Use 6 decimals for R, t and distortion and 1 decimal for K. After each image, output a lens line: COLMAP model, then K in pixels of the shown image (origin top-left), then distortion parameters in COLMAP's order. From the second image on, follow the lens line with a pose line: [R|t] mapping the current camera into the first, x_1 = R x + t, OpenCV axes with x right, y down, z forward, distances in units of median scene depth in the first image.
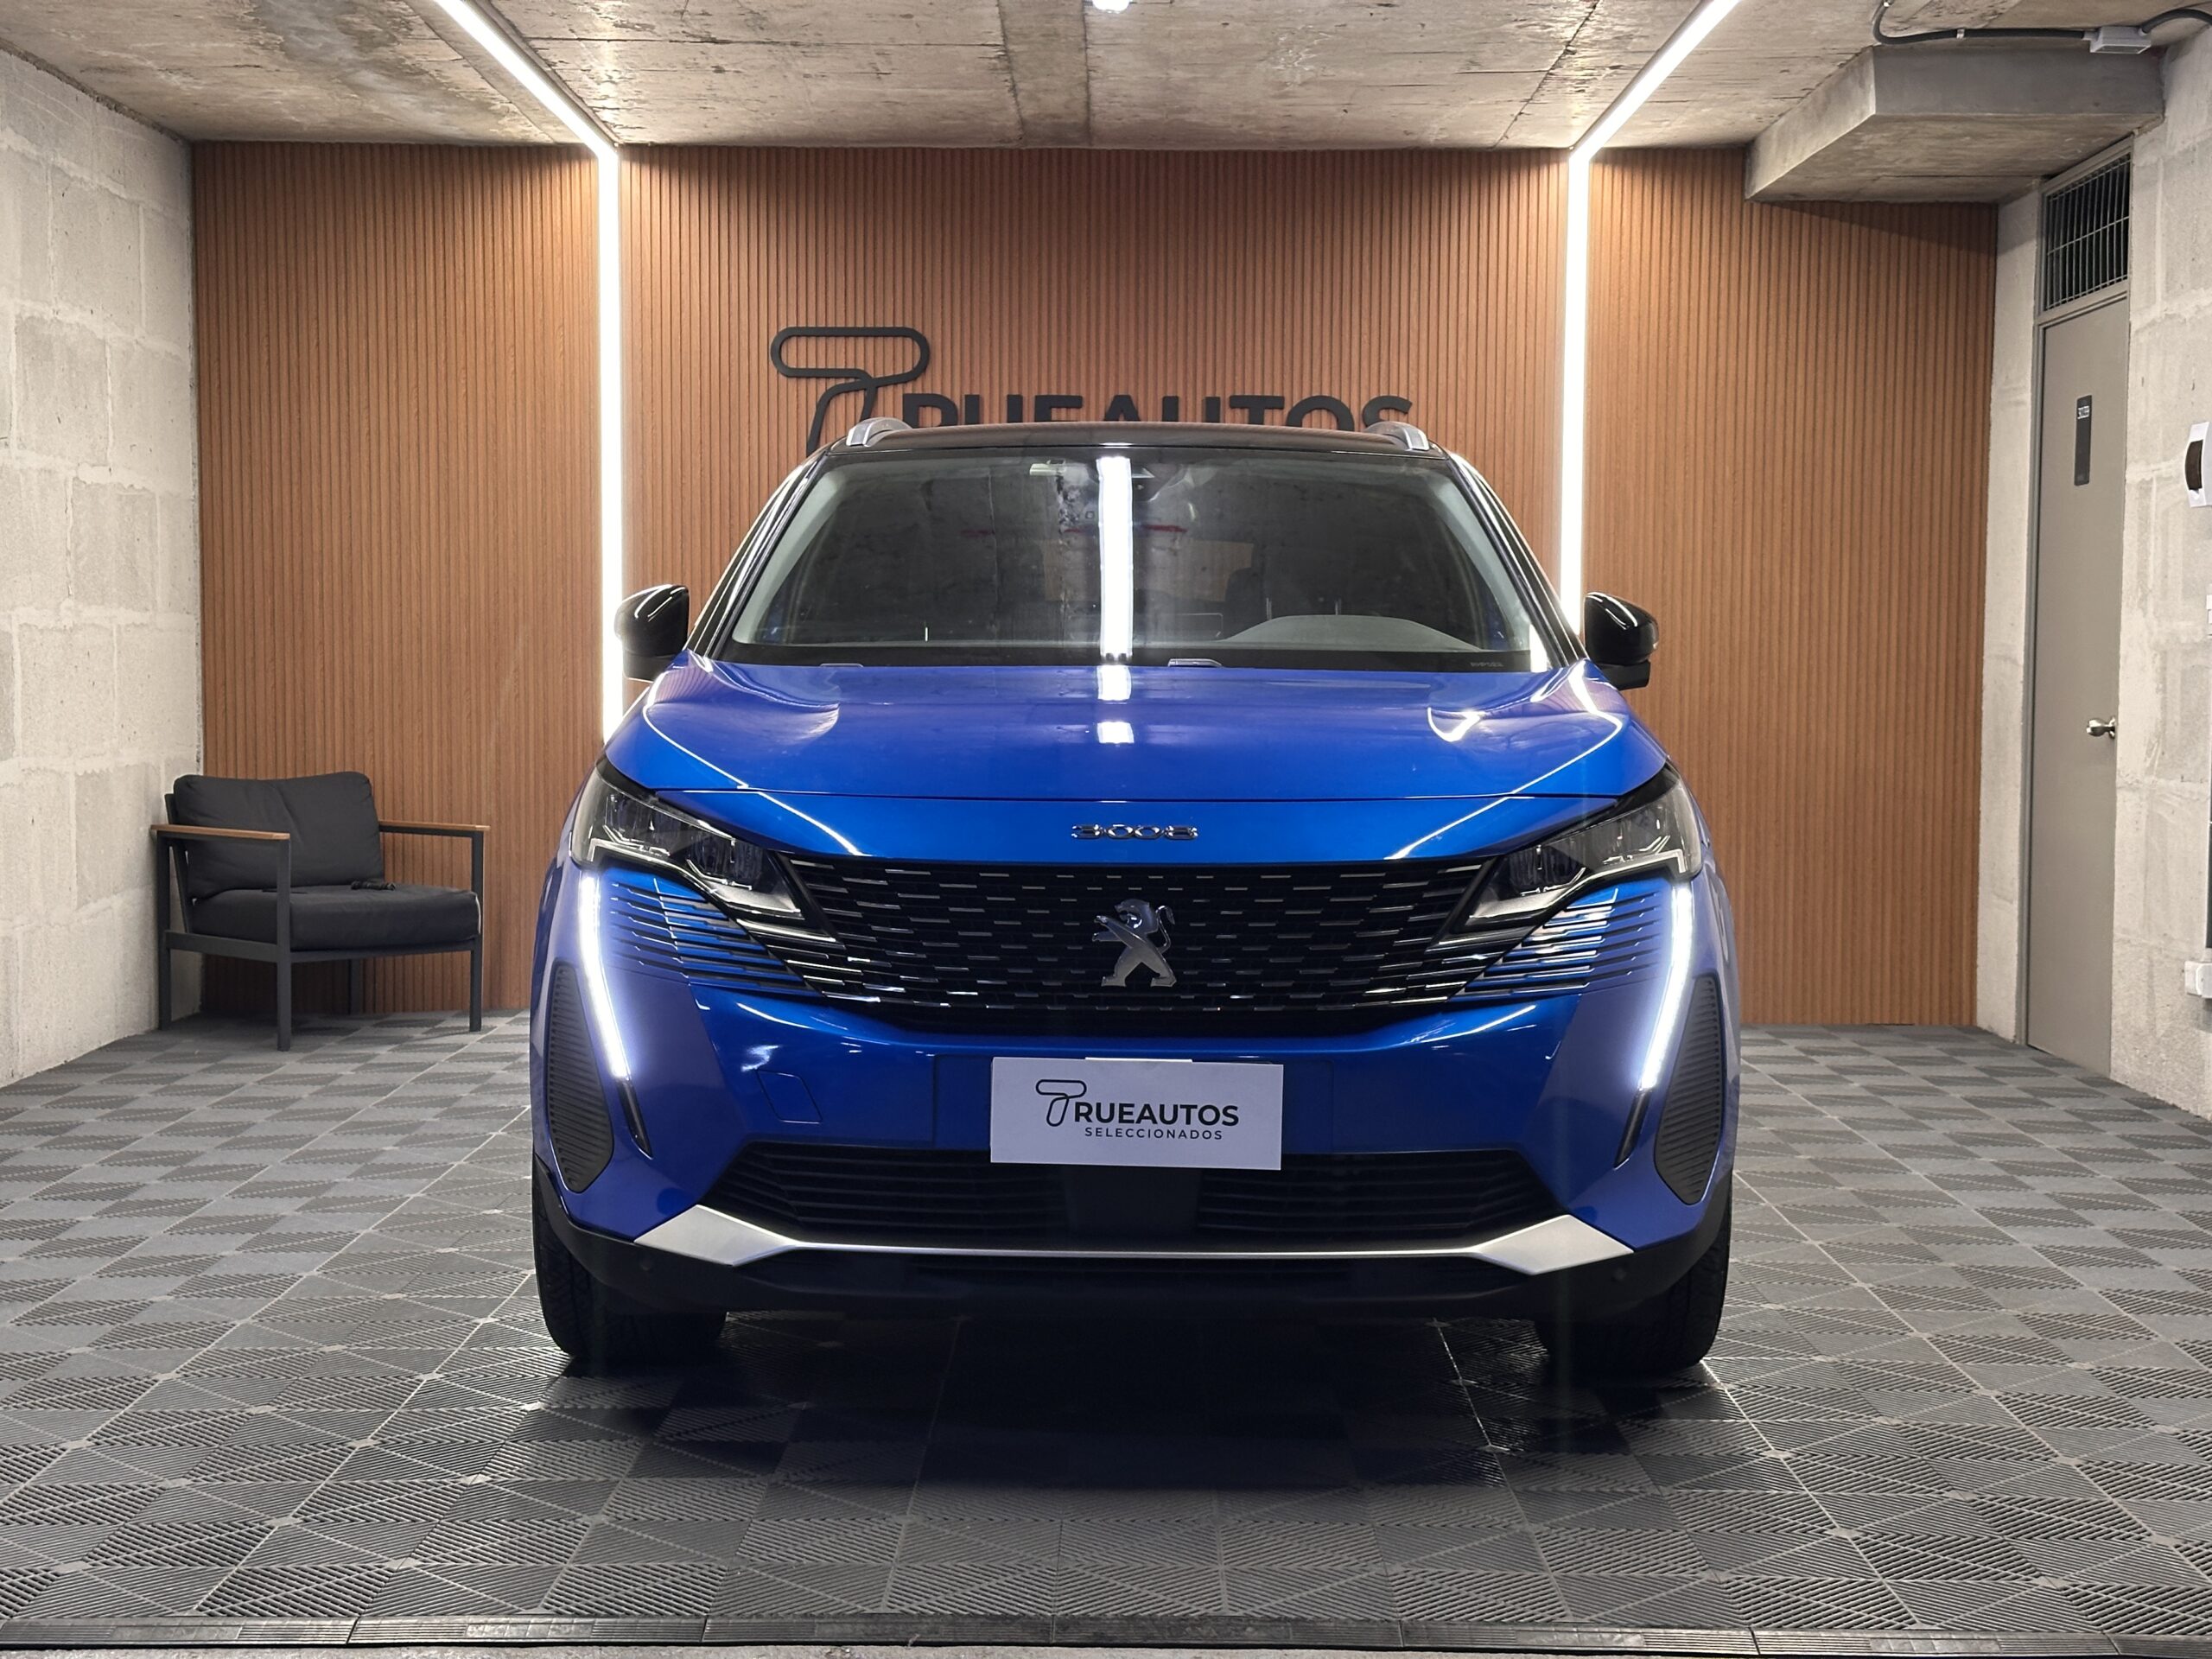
lens RADIAL K [[3063.2, 0, 1103.0], [0, 3063.2, 840.7], [0, 0, 1]] dist [0.092224, 0.000000]
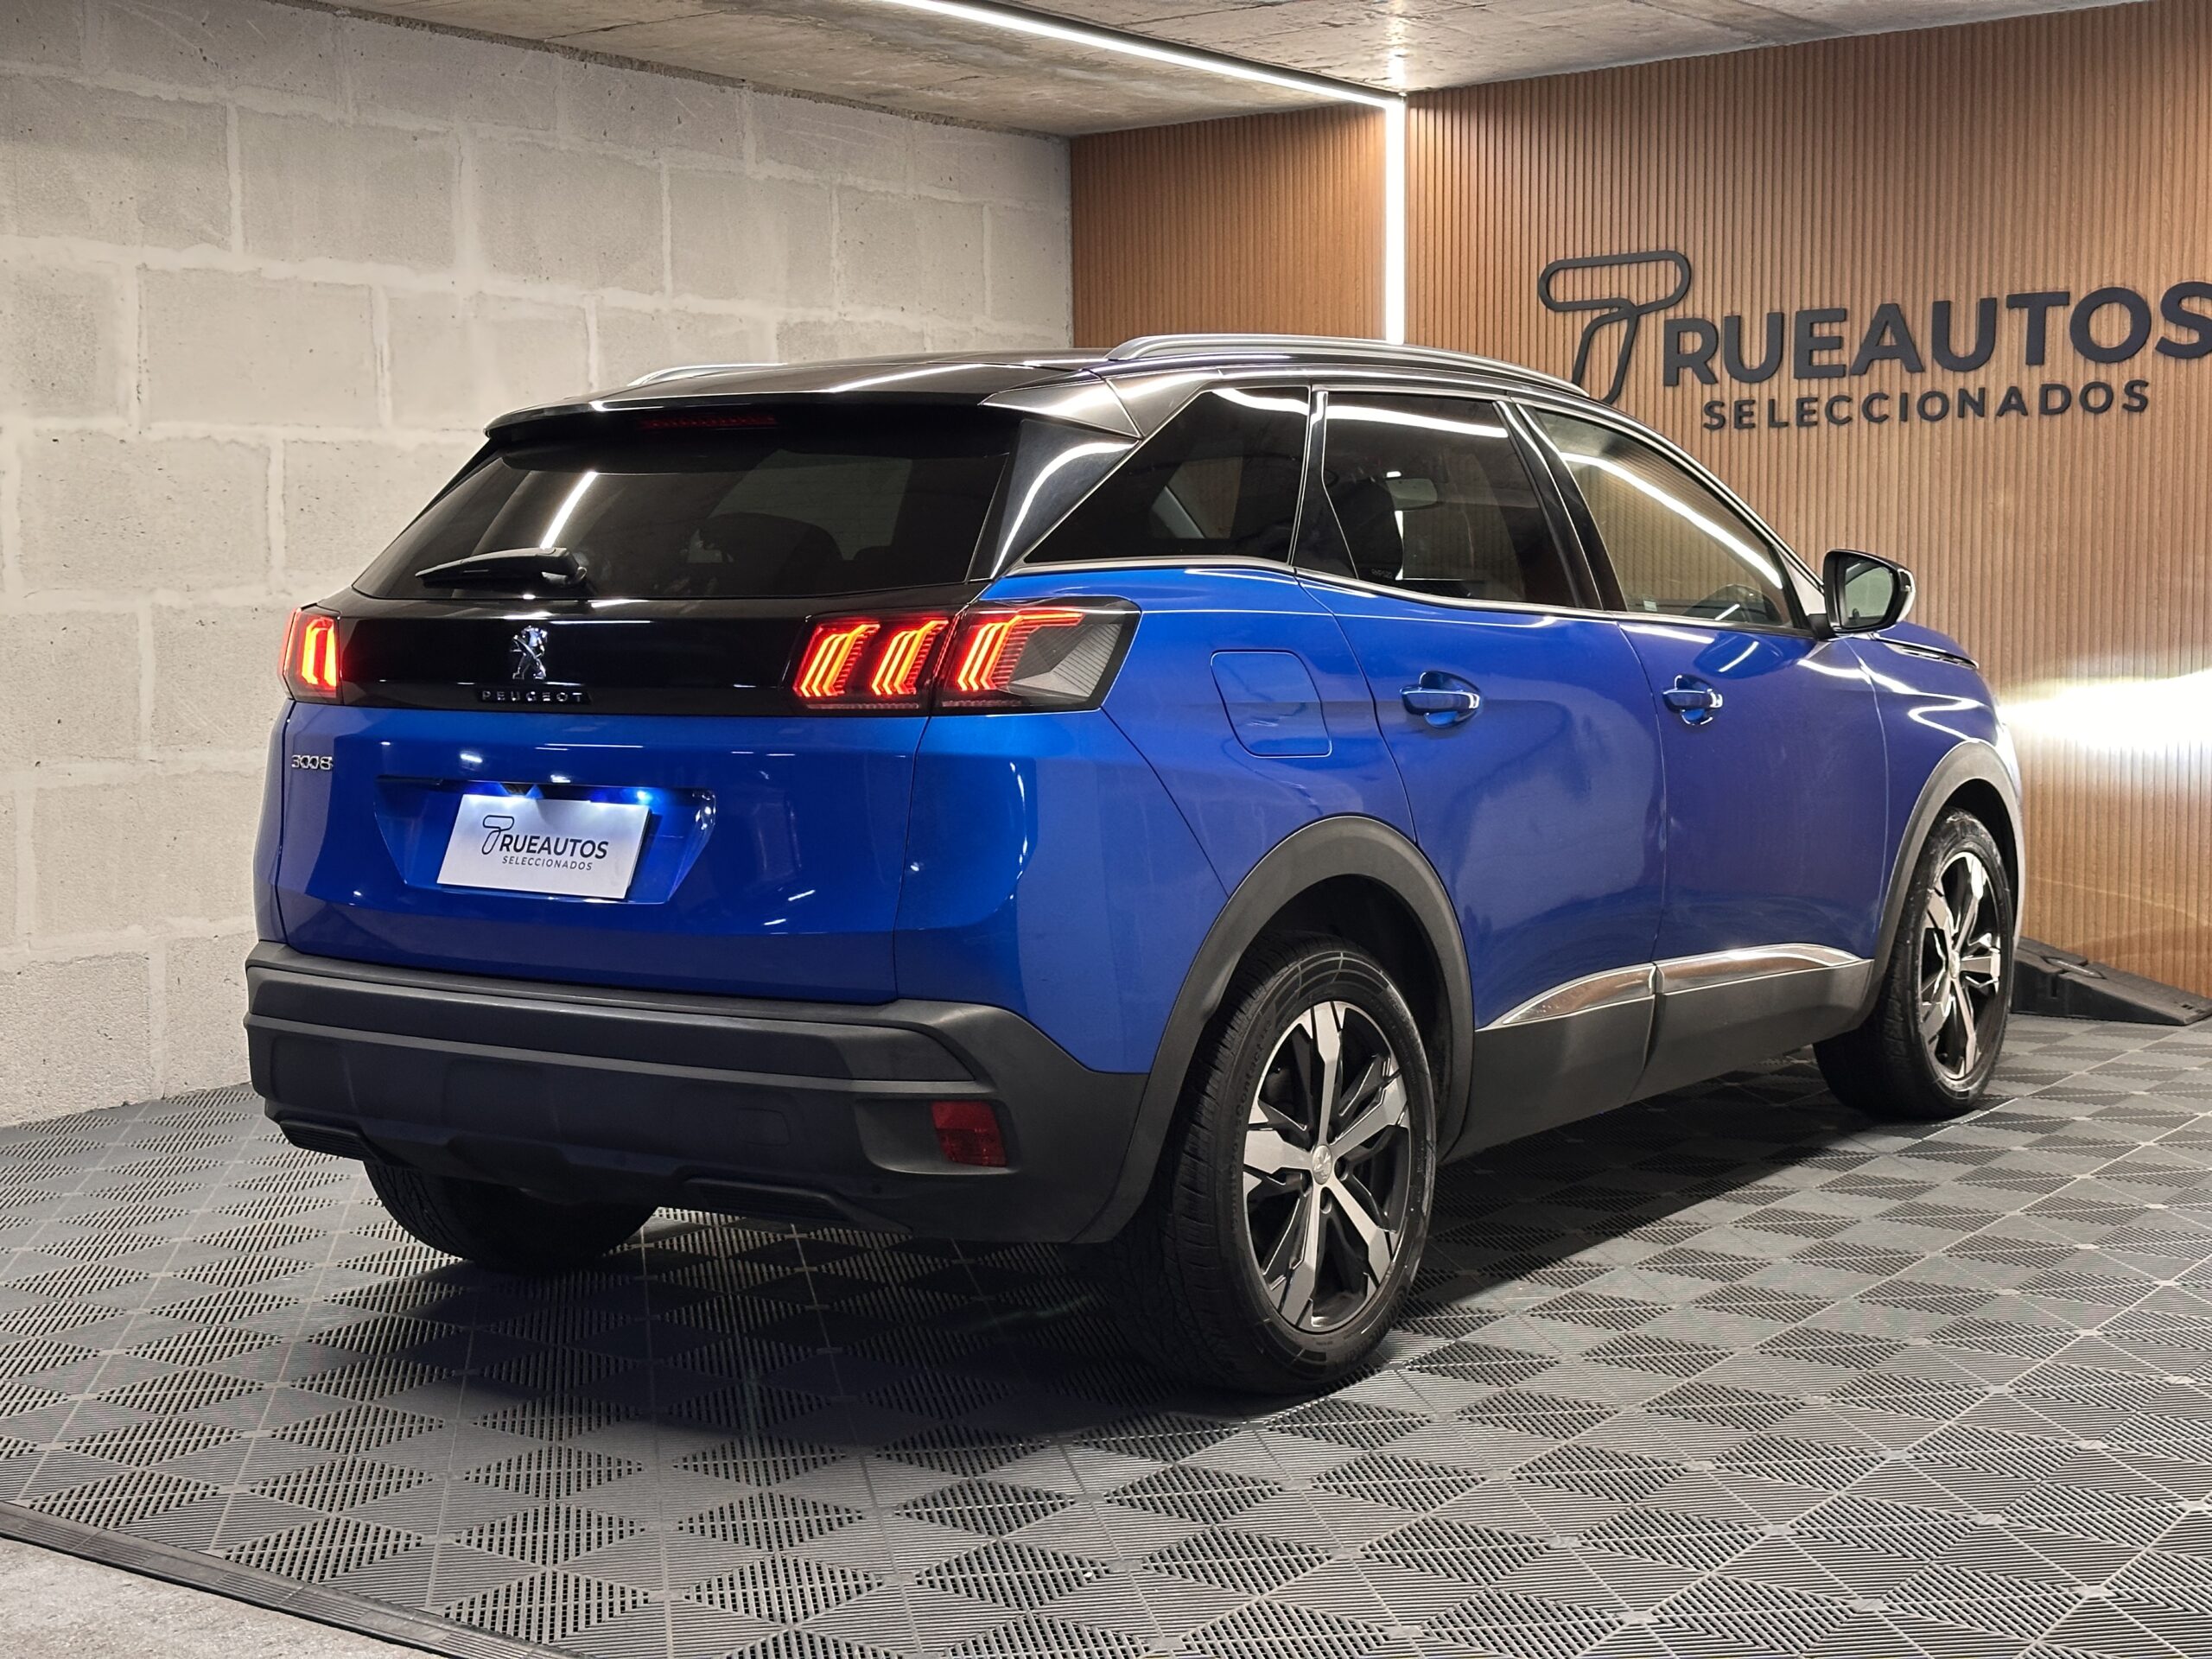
lens RADIAL K [[3063.2, 0, 1103.4], [0, 3063.2, 837.2], [0, 0, 1]] dist [0.092224, 0.000000]
pose [[0.809743, 0.032445, -0.585887, 0.390274], [-0.011948, 0.999175, 0.038820, -0.021063], [0.586663, -0.024434, 0.809462, 0.124741]]
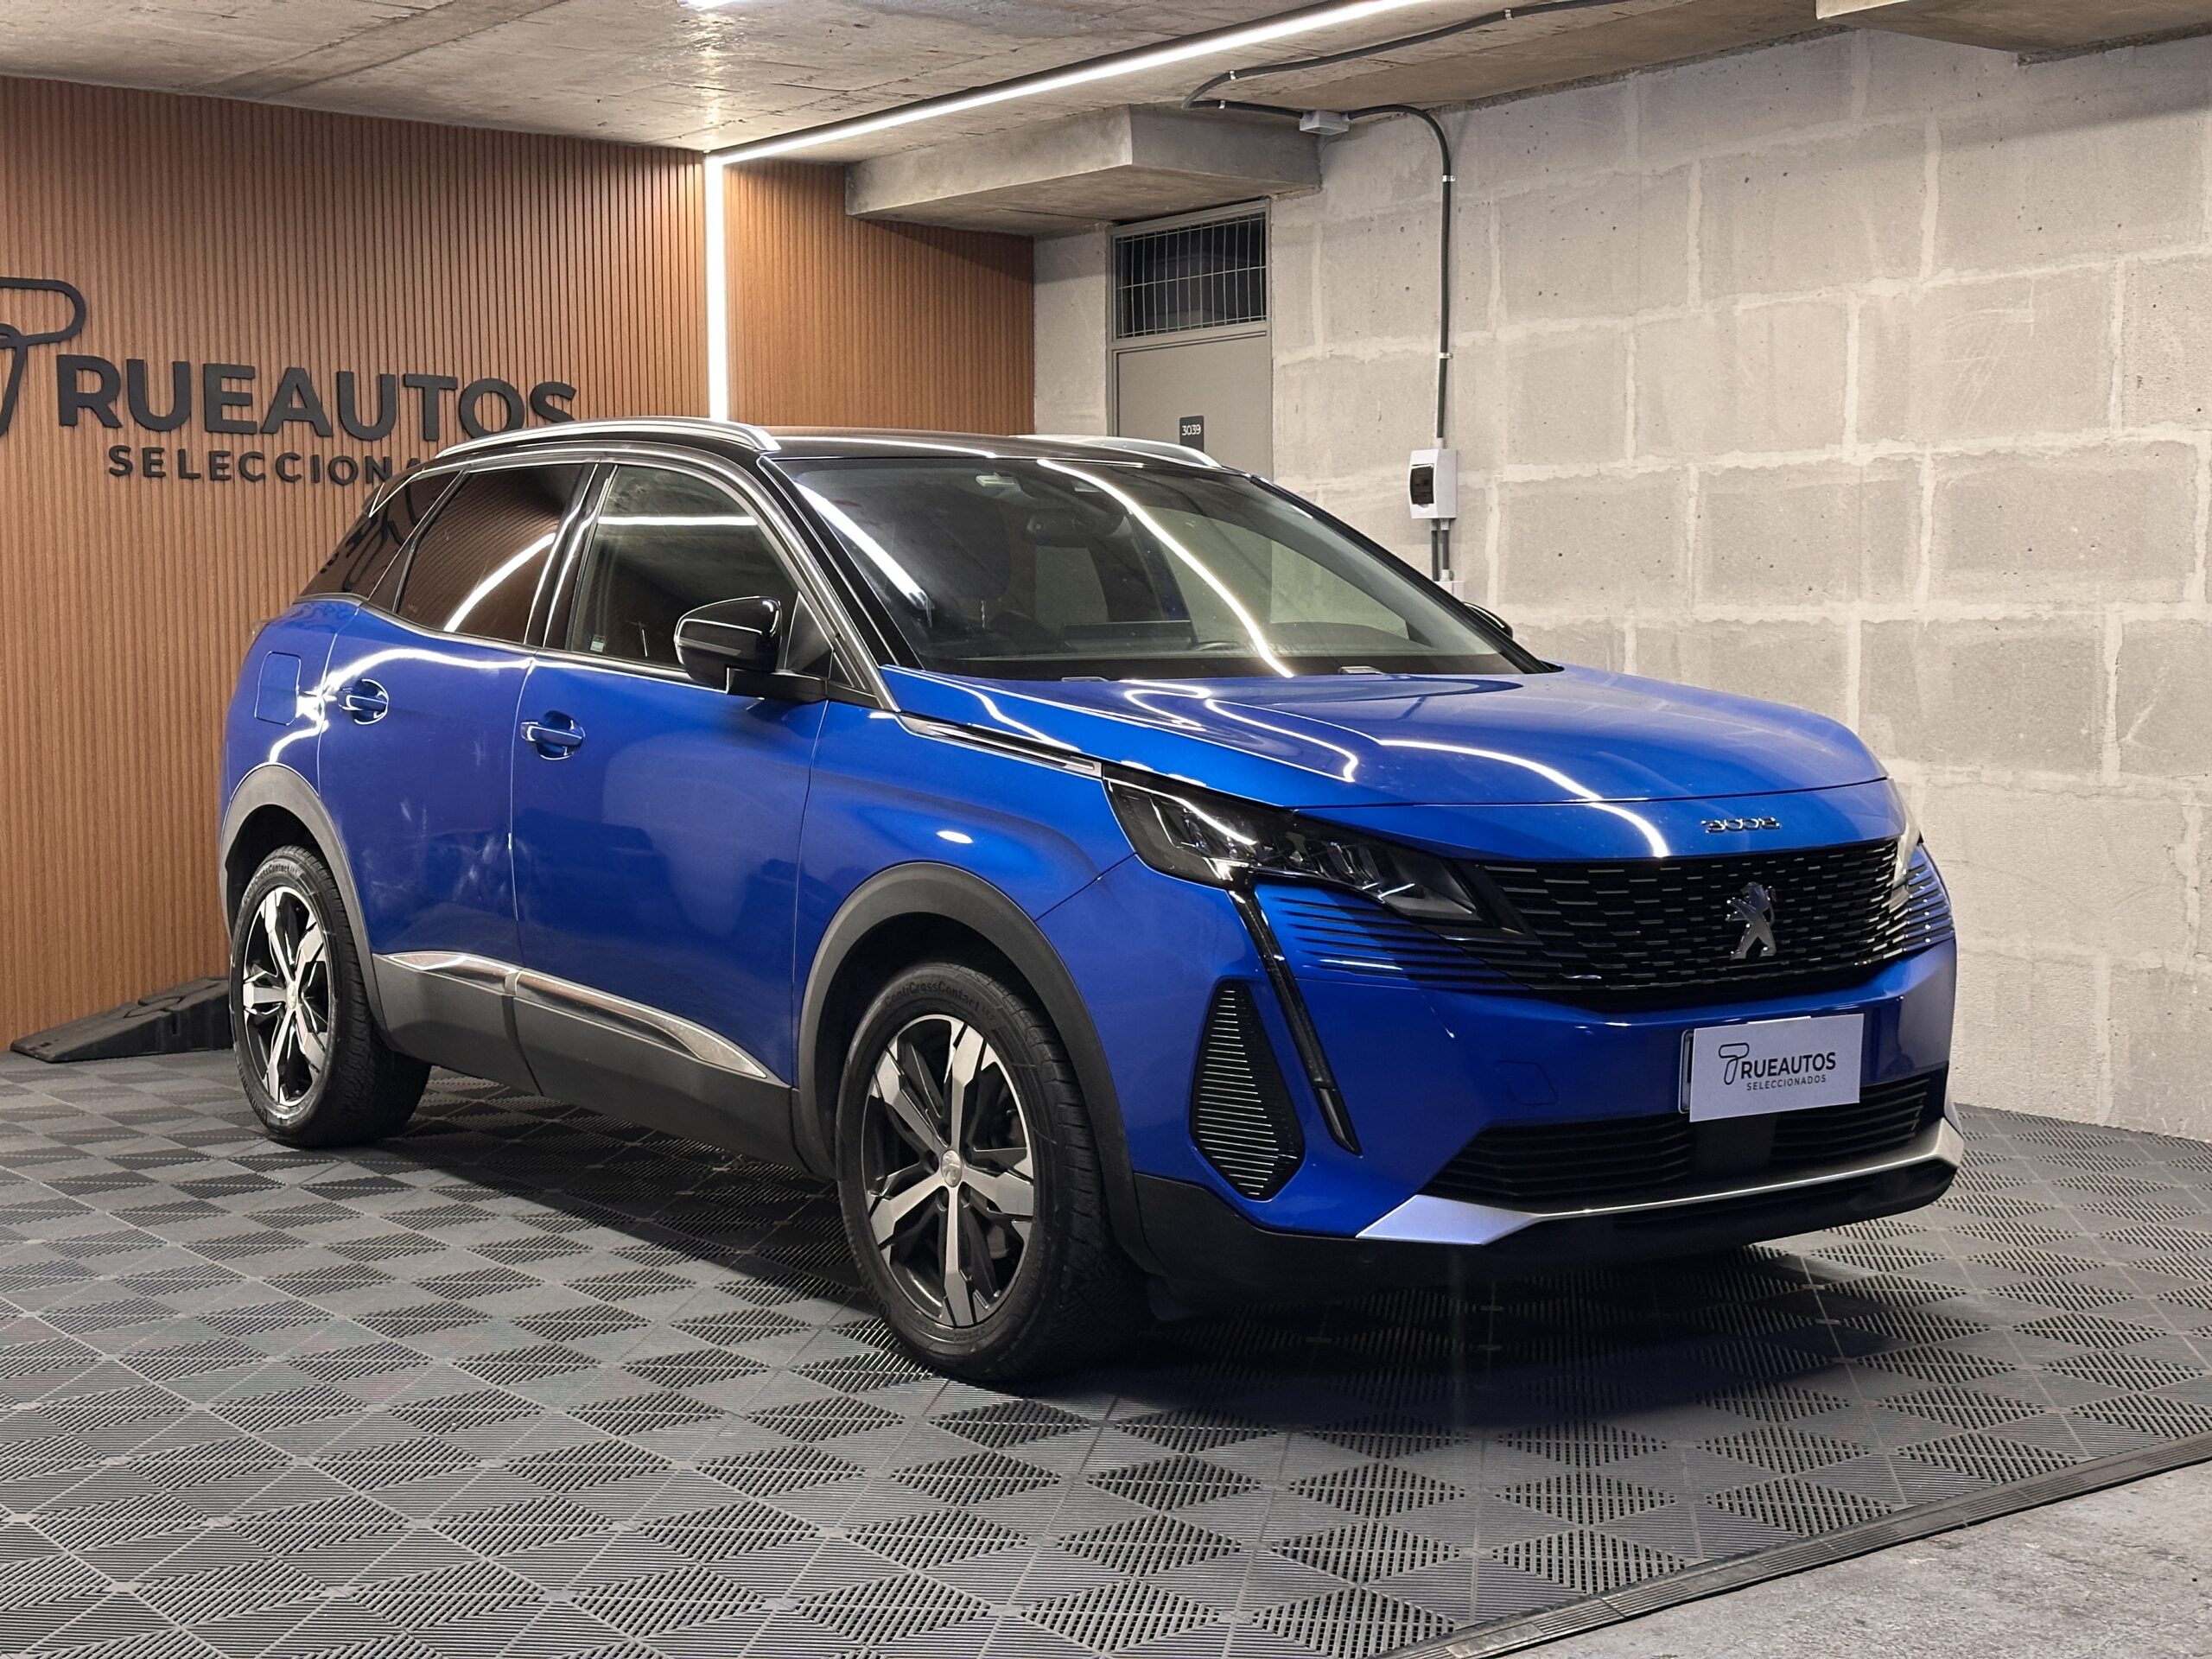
lens RADIAL K [[3063.2, 0, 1156.9], [0, 3063.2, 781.8], [0, 0, 1]] dist [0.092224, 0.000000]
pose [[0.795824, -0.038383, 0.604310, -0.390323], [0.041461, 0.999101, 0.008858, -0.017236], [-0.604107, 0.018006, 0.796700, 0.095383]]
